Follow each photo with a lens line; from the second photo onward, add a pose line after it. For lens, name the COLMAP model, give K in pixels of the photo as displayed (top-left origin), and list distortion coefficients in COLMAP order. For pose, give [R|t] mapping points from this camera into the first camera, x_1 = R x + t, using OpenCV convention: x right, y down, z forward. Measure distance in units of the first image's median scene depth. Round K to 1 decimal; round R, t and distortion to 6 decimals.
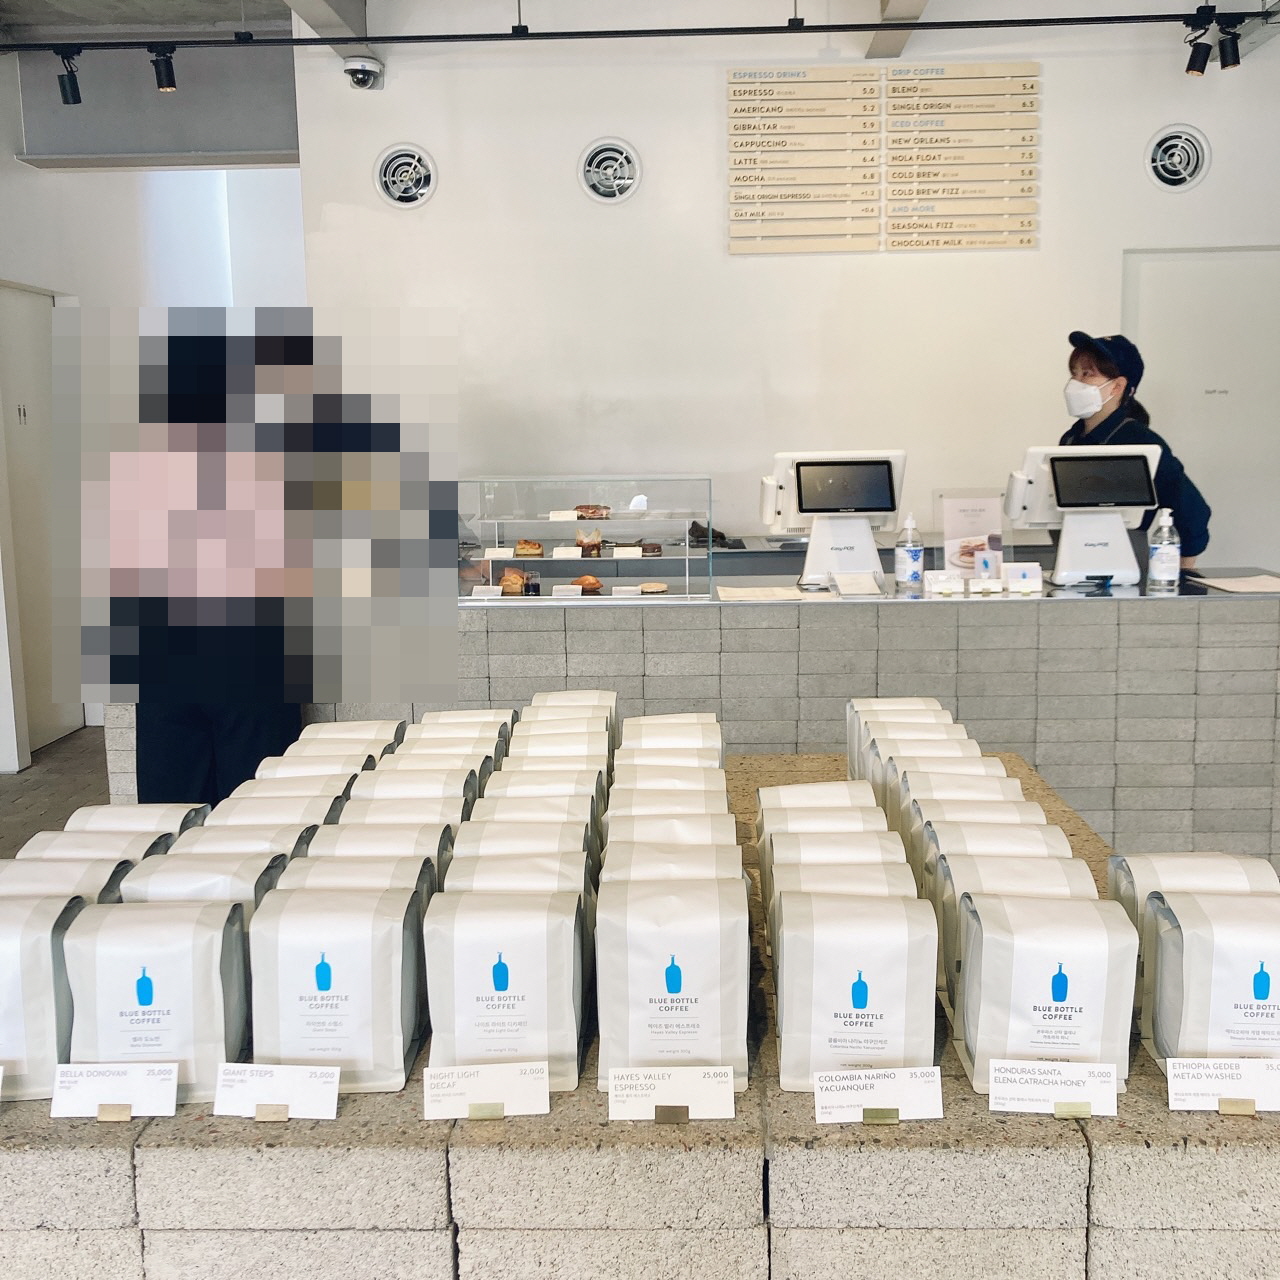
lens RADIAL K [[1422.0, 0, 638.2], [0, 1422.0, 644.2], [0, 0, 1]] dist [0.055382, 0.000000]
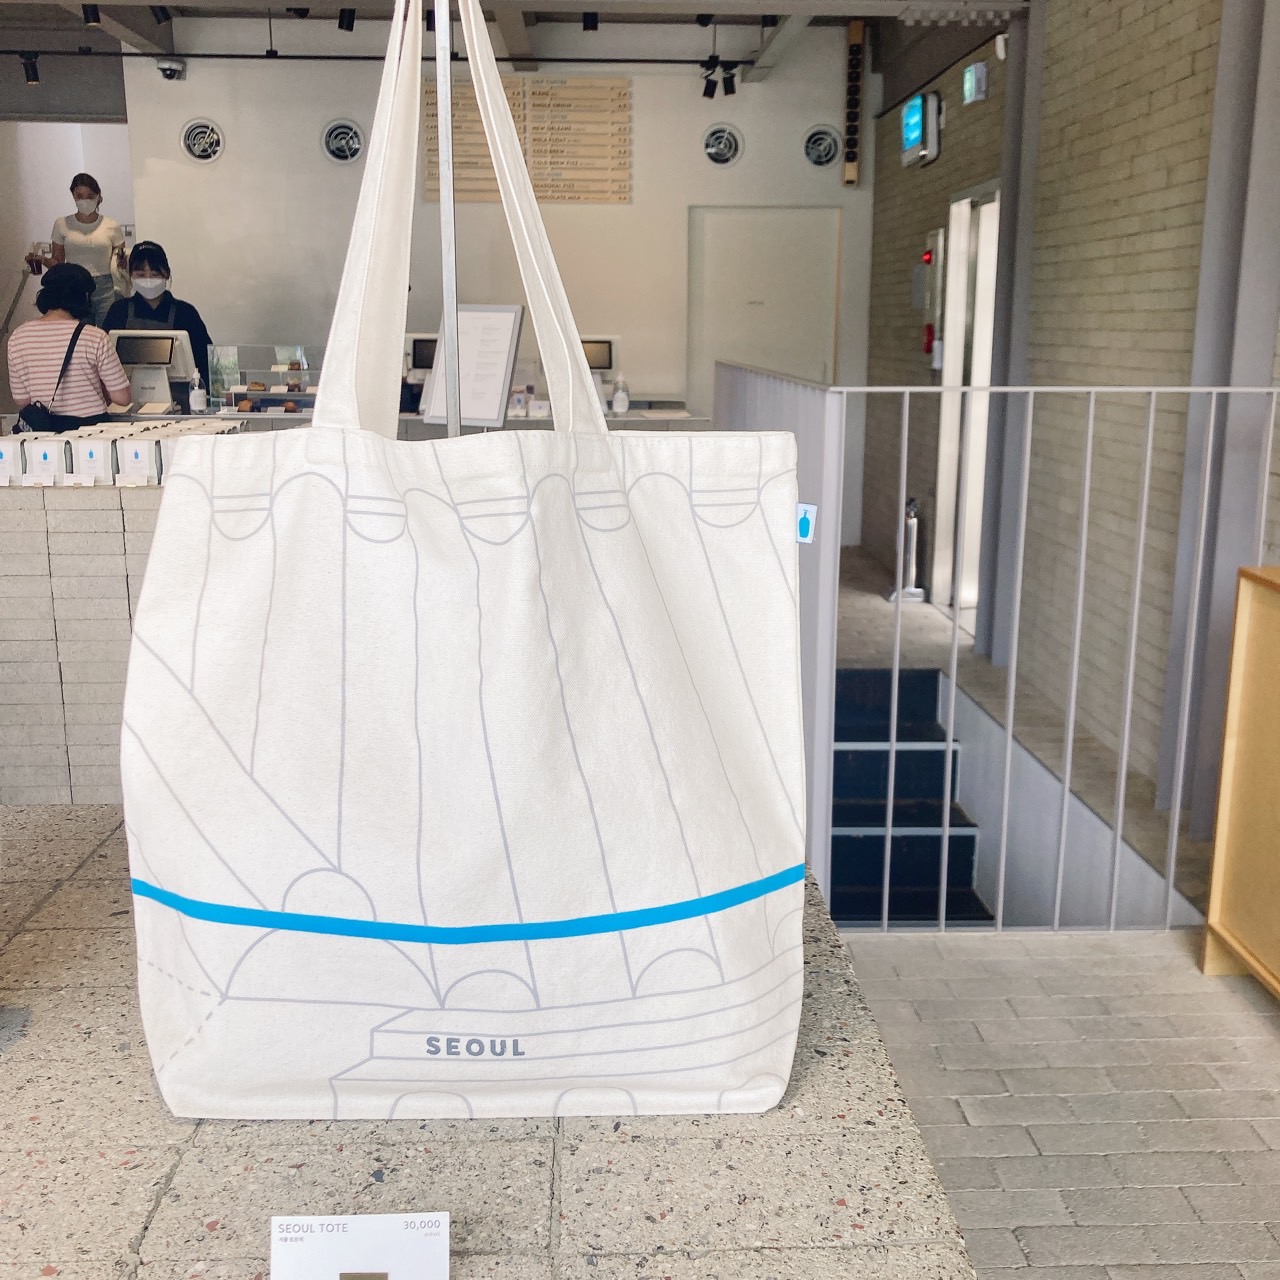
lens RADIAL K [[1422.0, 0, 640.1], [0, 1422.0, 636.6], [0, 0, 1]] dist [0.055382, 0.000000]
pose [[0.997104, -0.000605, 0.076047, 0.174444], [-0.004712, 0.997556, 0.069719, 0.077222], [-0.075904, -0.069875, 0.994664, -0.544841]]
